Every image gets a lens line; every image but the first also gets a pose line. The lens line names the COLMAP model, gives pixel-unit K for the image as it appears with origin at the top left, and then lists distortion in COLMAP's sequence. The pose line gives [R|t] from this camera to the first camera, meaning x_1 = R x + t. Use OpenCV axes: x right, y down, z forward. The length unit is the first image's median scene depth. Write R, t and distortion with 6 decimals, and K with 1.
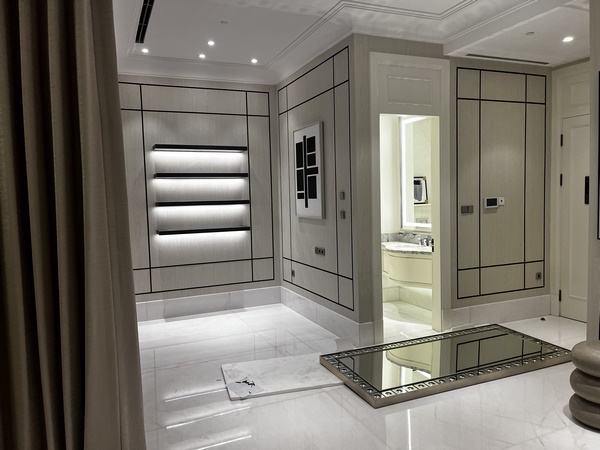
lens RADIAL K [[453.4, 0, 292.1], [0, 453.4, 225.4], [0, 0, 1]] dist [0.061494, -0.082956]
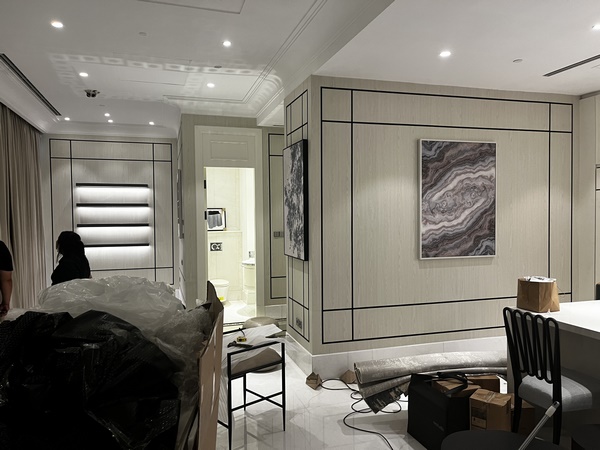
lens RADIAL K [[453.4, 0, 302.2], [0, 453.4, 229.1], [0, 0, 1]] dist [0.061494, -0.082956]
pose [[0.995576, 0.020848, -0.091620, 0.566037], [-0.024478, 0.998952, -0.038674, 0.001650], [0.090717, 0.040746, 0.995043, -0.359671]]
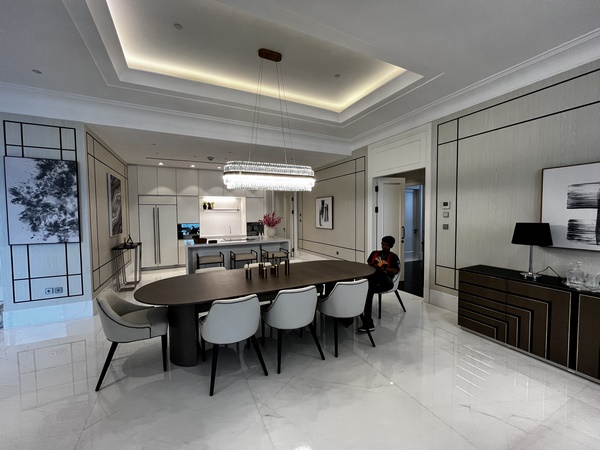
lens RADIAL K [[243.8, 0, 298.2], [0, 243.8, 224.9], [0, 0, 1]] dist [-0.002926, 0.000591]
pose [[-0.059728, -0.012289, 0.998139, -0.253047], [0.081608, 0.996517, 0.017153, 0.018204], [-0.994873, 0.082481, -0.058517, -0.079672]]
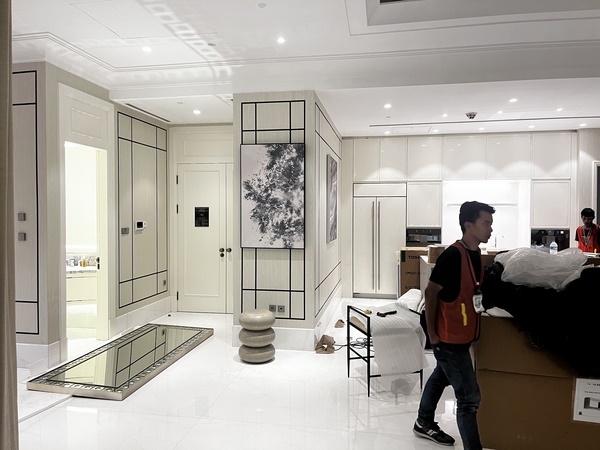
lens RADIAL K [[453.4, 0, 298.9], [0, 453.4, 220.8], [0, 0, 1]] dist [0.061494, -0.082956]
pose [[0.545333, 0.014040, 0.838102, -0.356706], [0.042123, 0.998137, -0.044130, 0.010063], [-0.837160, 0.059369, 0.543726, -0.023558]]
